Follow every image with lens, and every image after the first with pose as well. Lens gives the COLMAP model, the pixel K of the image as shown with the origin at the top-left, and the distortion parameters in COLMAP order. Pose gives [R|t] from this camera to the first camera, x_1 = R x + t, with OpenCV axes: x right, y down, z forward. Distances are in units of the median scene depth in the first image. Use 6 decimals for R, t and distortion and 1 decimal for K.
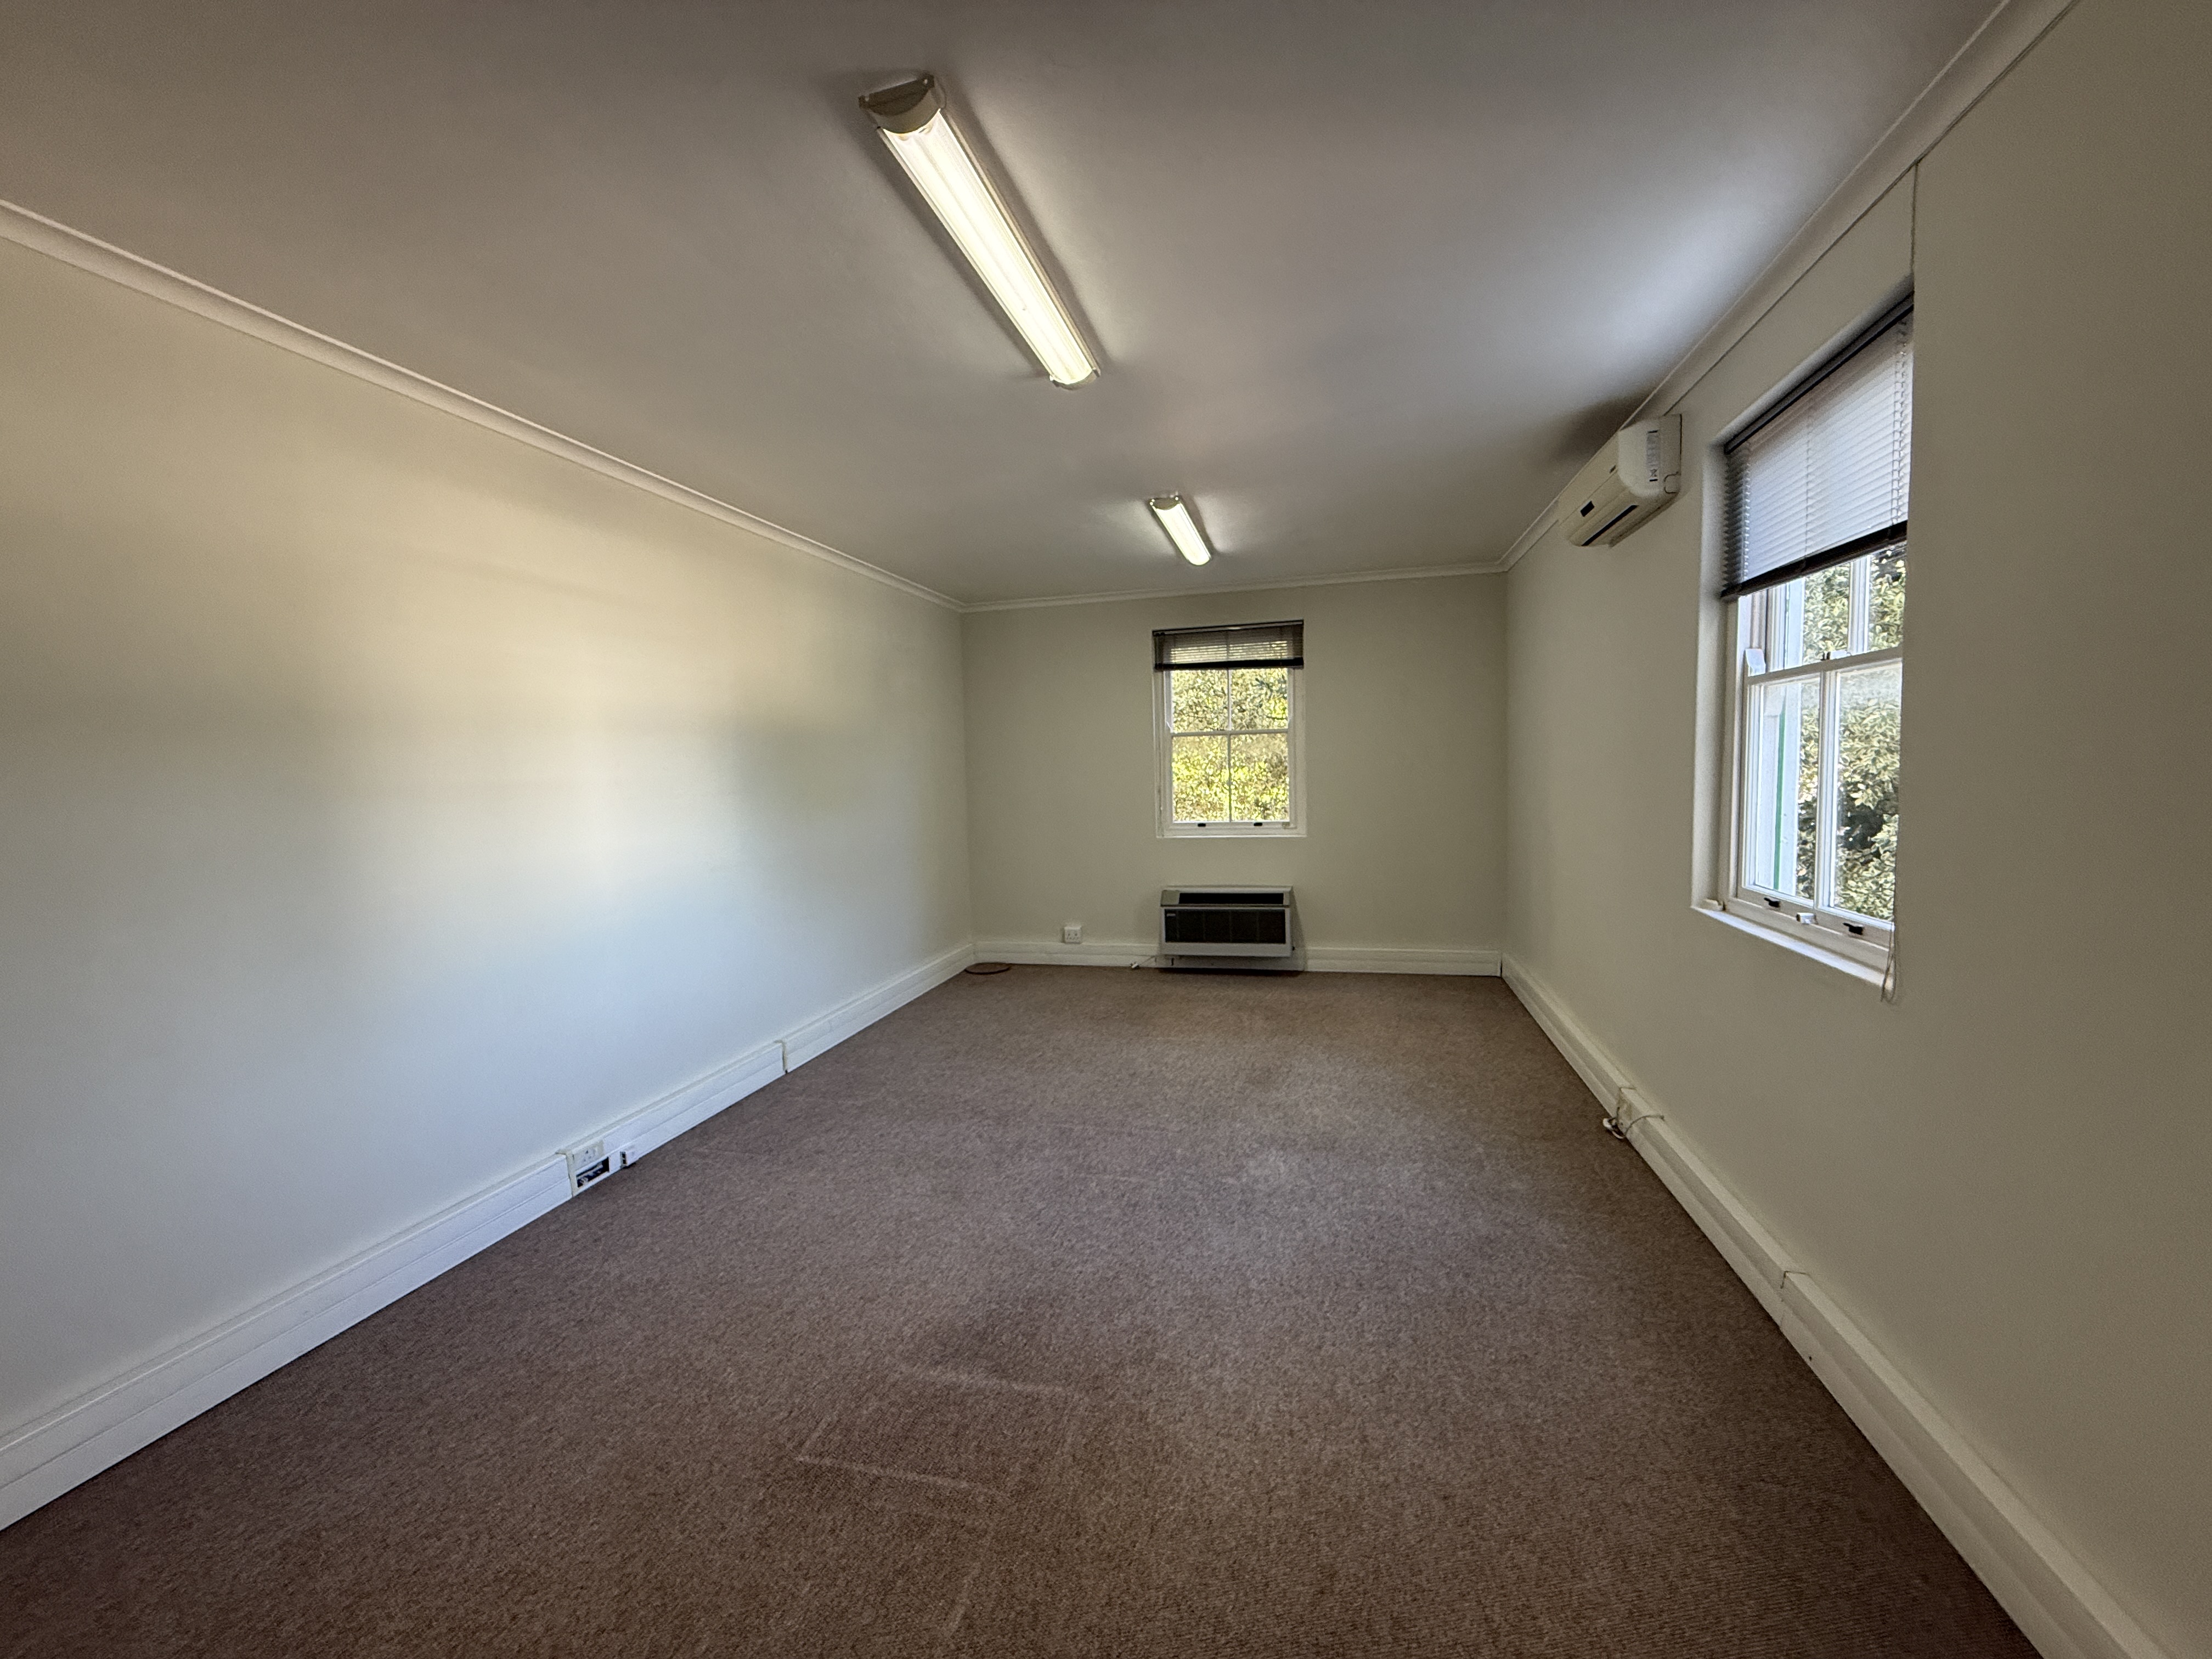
lens RADIAL K [[880.2, 0, 1098.6], [0, 880.2, 827.4], [0, 0, 1]] dist [0.002632, -0.002273]
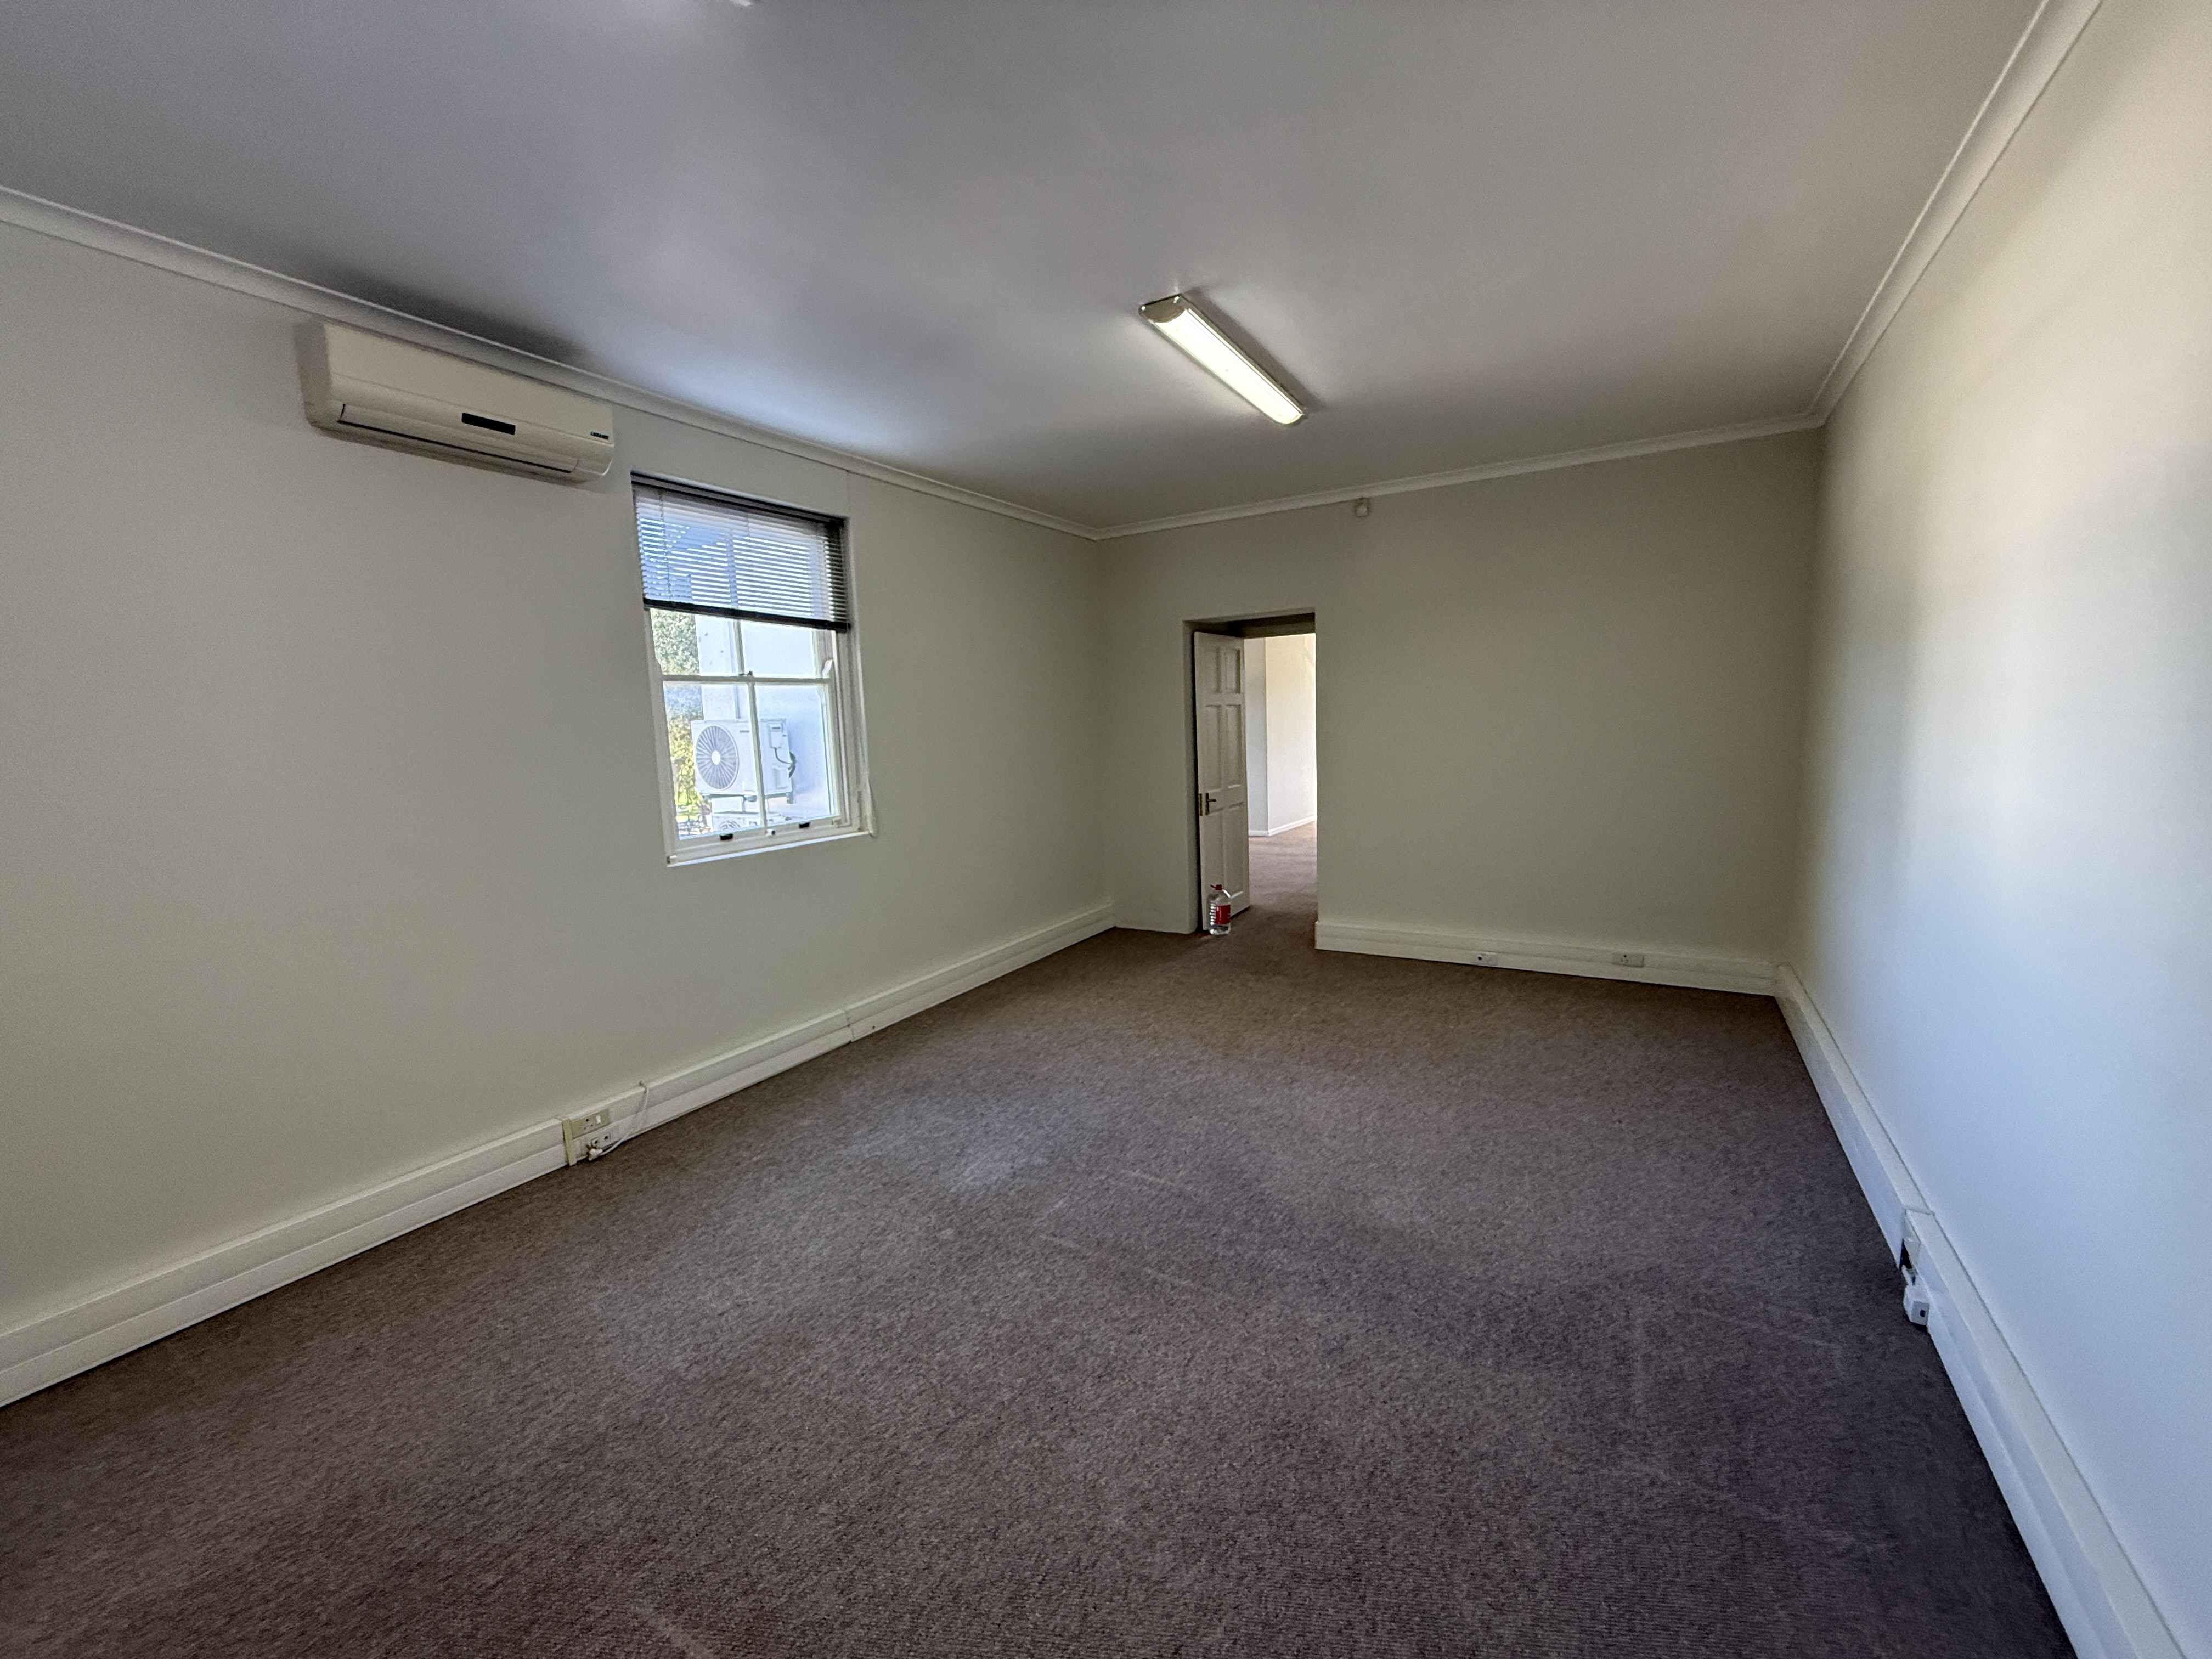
lens RADIAL K [[880.2, 0, 1098.6], [0, 880.2, 827.4], [0, 0, 1]] dist [0.002632, -0.002273]
pose [[-0.954960, 0.020887, 0.295997, -0.201428], [0.078072, 0.980060, 0.182720, -0.121130], [-0.286278, 0.197599, -0.937550, 1.800347]]
